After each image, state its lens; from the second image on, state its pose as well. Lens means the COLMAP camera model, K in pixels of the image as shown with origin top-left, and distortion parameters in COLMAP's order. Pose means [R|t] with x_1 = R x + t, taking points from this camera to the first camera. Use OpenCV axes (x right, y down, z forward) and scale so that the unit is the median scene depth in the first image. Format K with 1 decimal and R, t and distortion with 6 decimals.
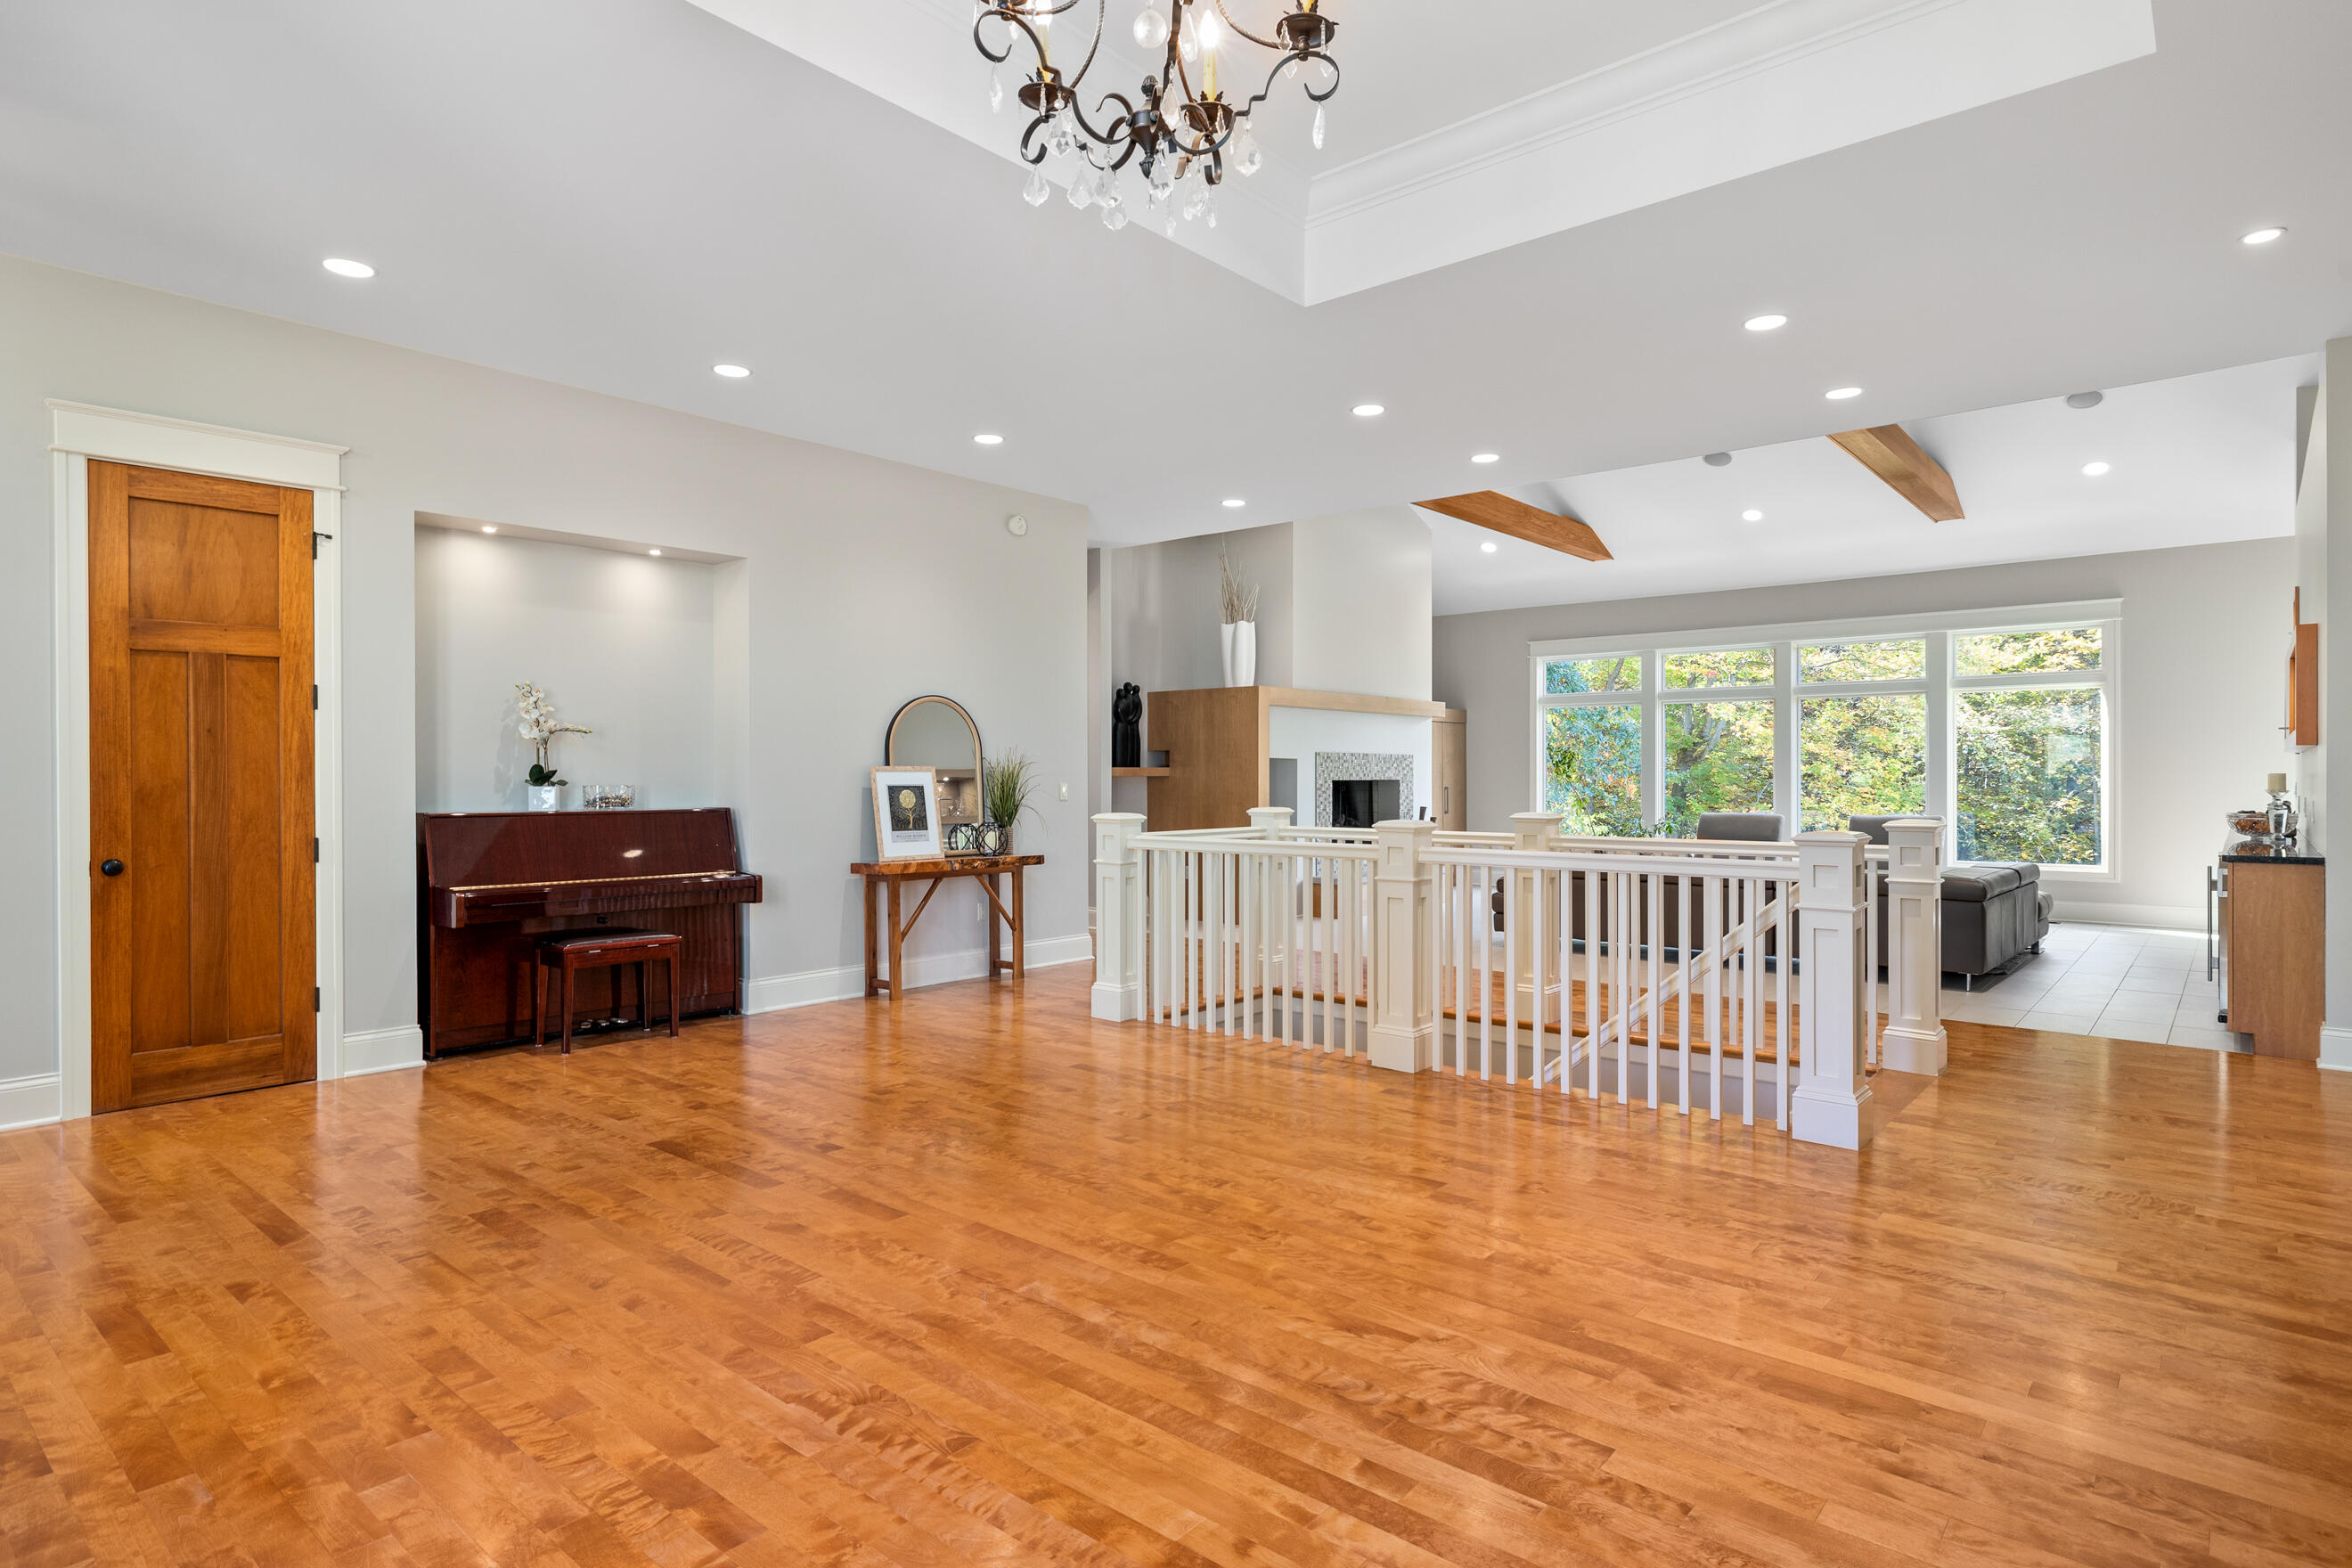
lens RADIAL K [[1282.0, 0, 1176.3], [0, 1282.0, 790.6], [0, 0, 1]] dist [0.000625, -0.000481]
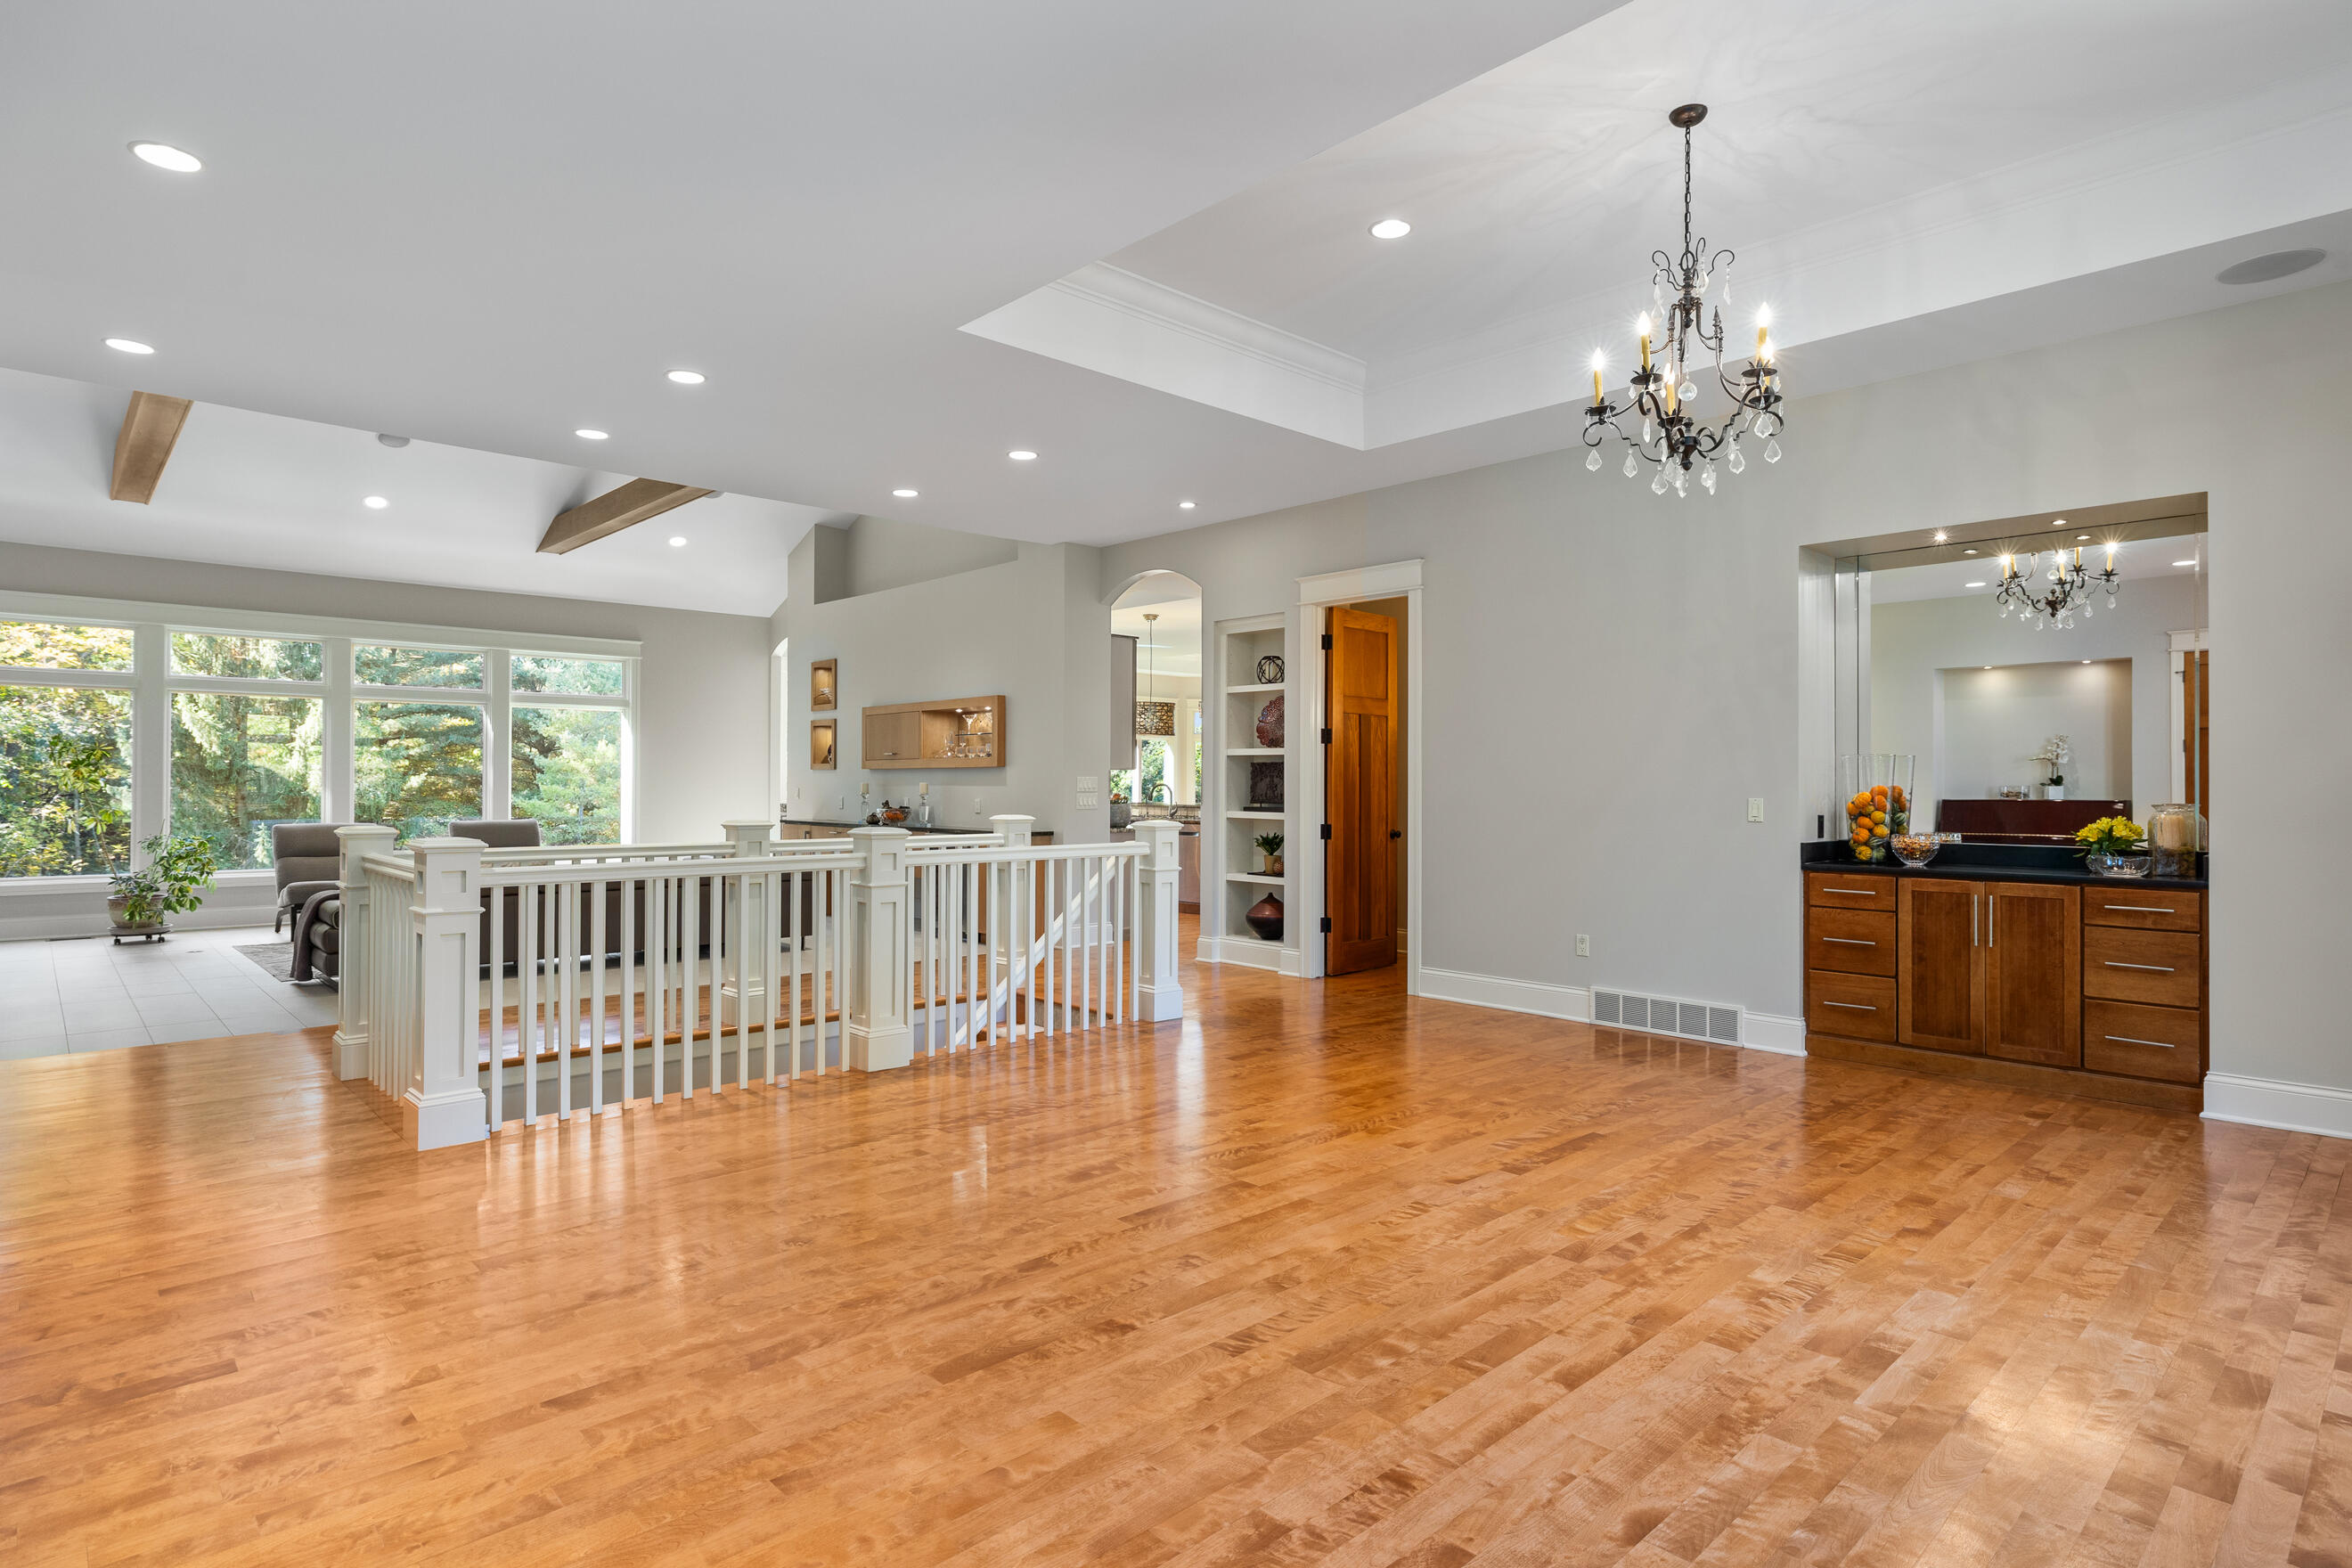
lens RADIAL K [[1234.9, 0, 1170.6], [0, 1234.9, 768.6], [0, 0, 1]] dist [0.006967, 0.001544]
pose [[0.121972, 0.009858, 0.992485, -0.644075], [0.010409, 0.999883, -0.011210, -0.009487], [-0.992479, 0.011698, 0.121855, 0.526207]]
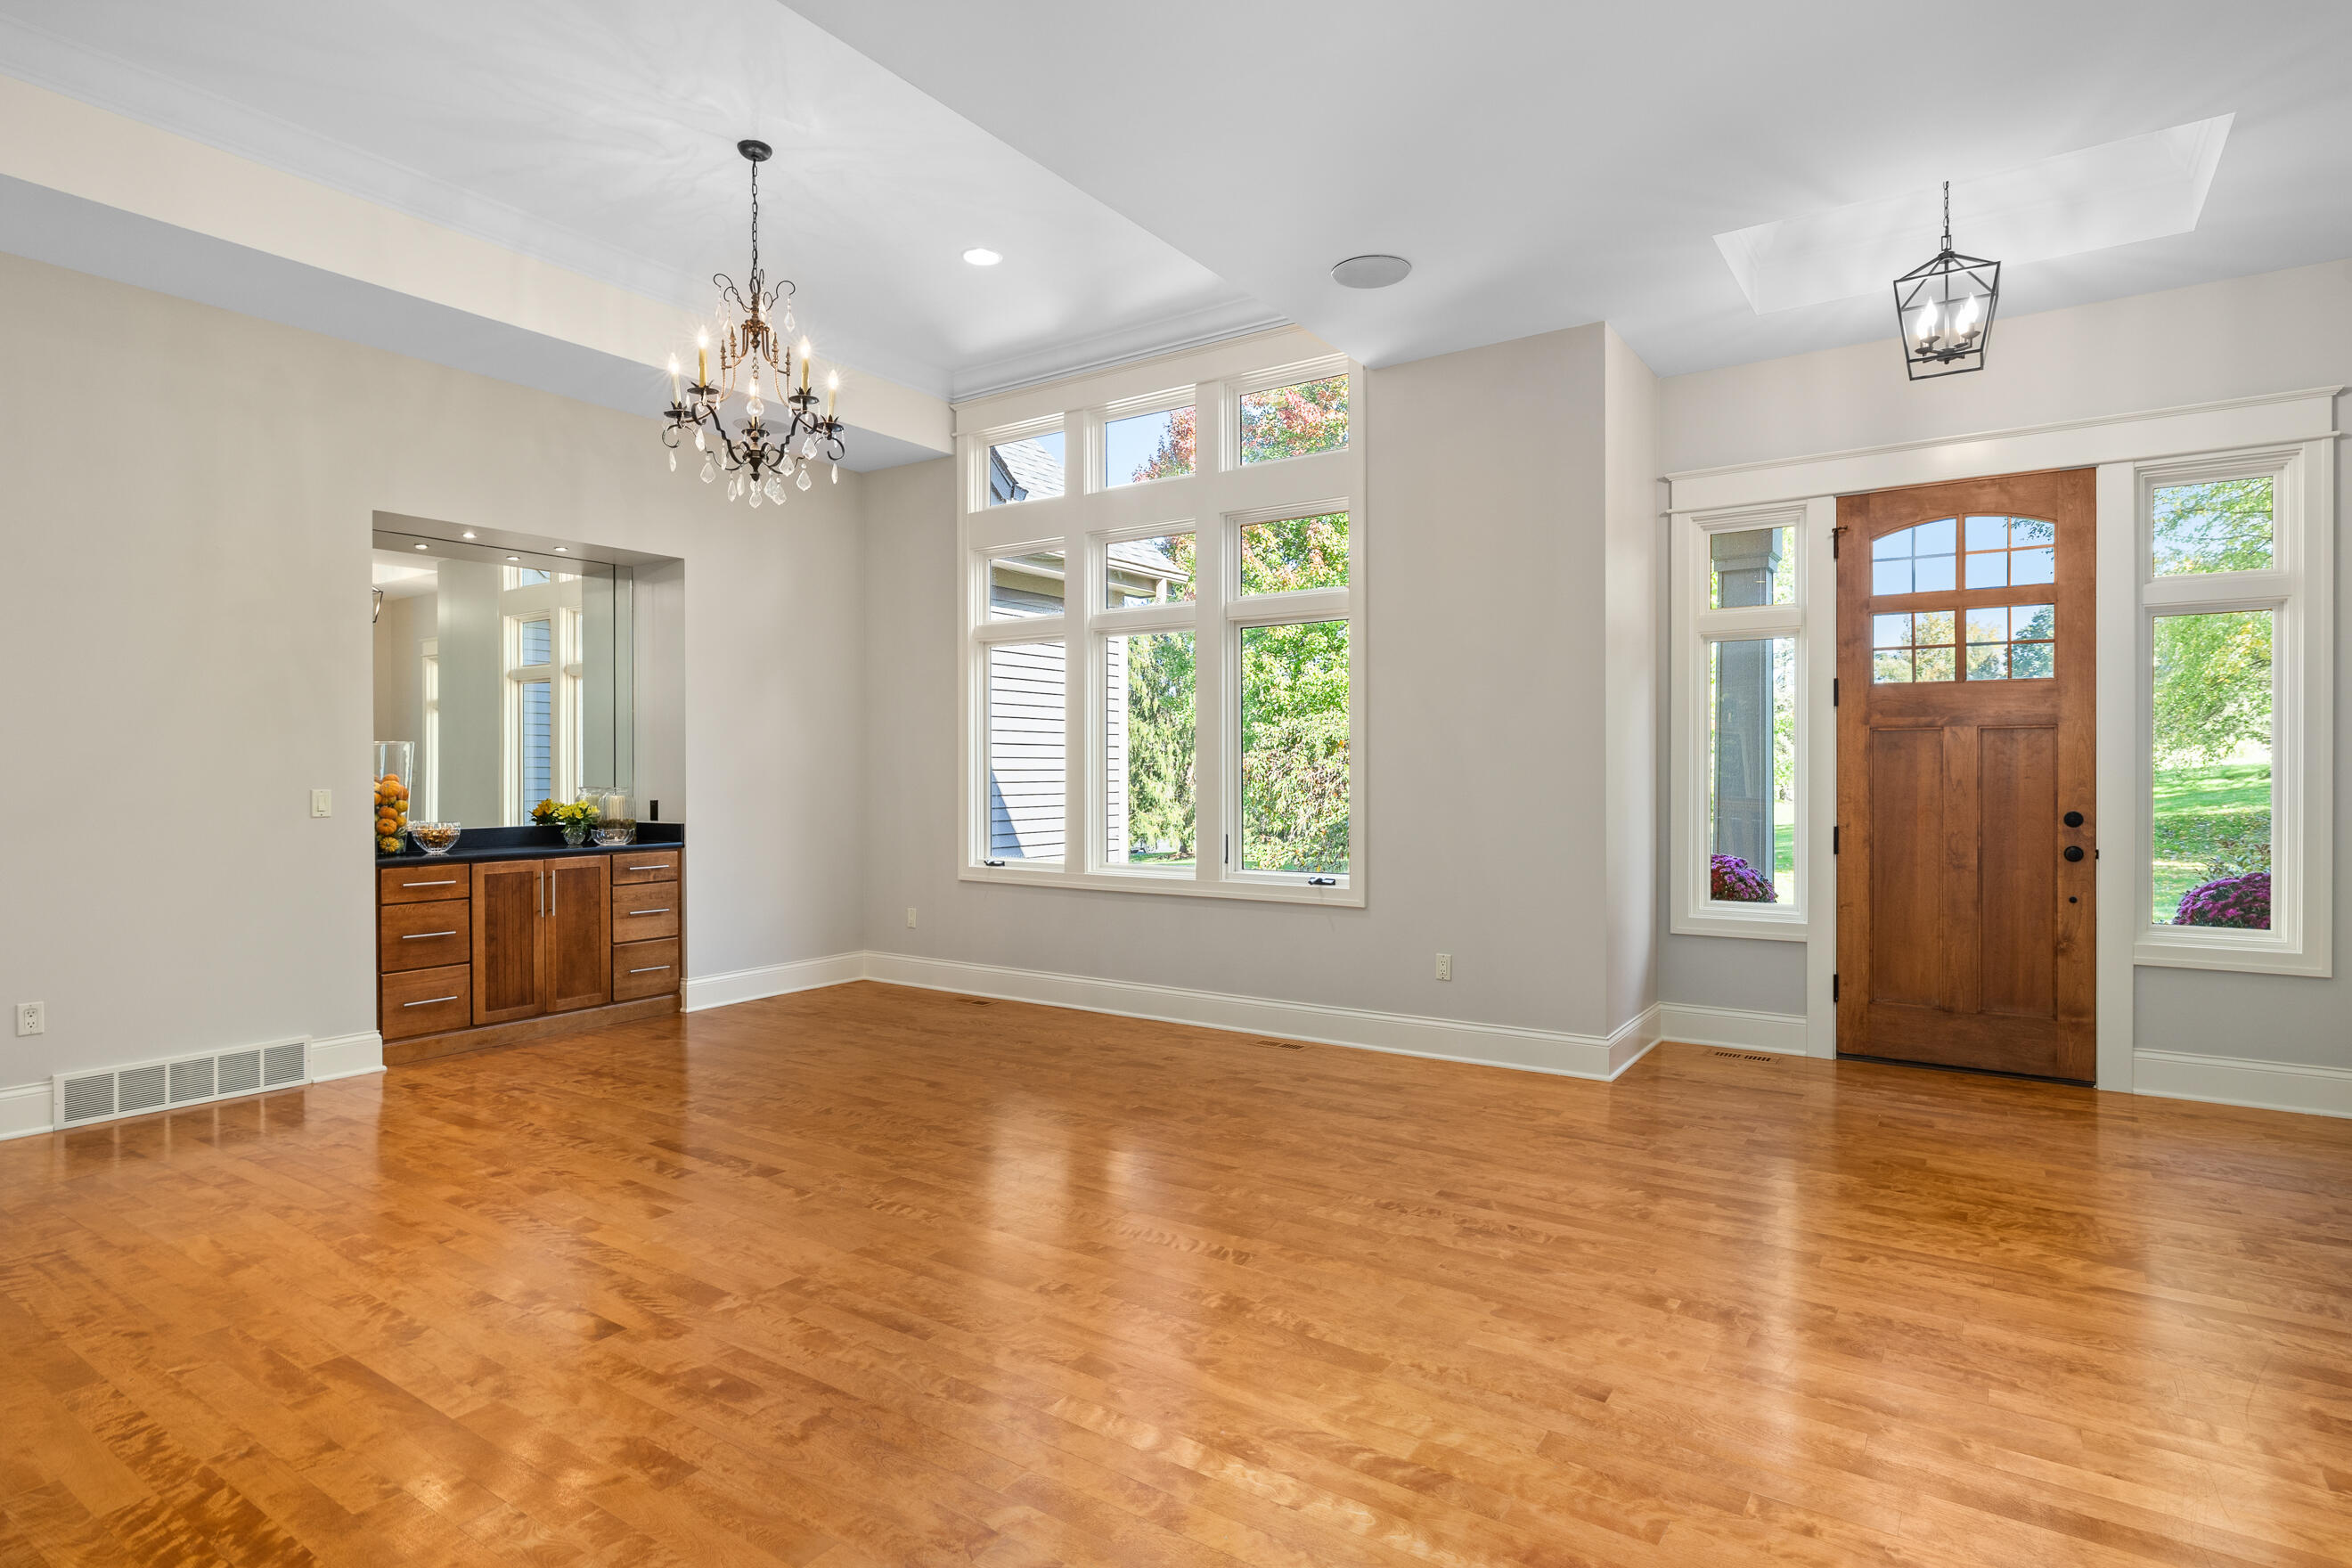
lens RADIAL K [[1234.9, 0, 1177.6], [0, 1234.9, 778.5], [0, 0, 1]] dist [0.006967, 0.001544]
pose [[-0.994783, 0.000442, -0.102010, -0.161349], [-0.001569, 0.999806, 0.019633, -0.016244], [0.101998, 0.019691, -0.994590, 1.025902]]
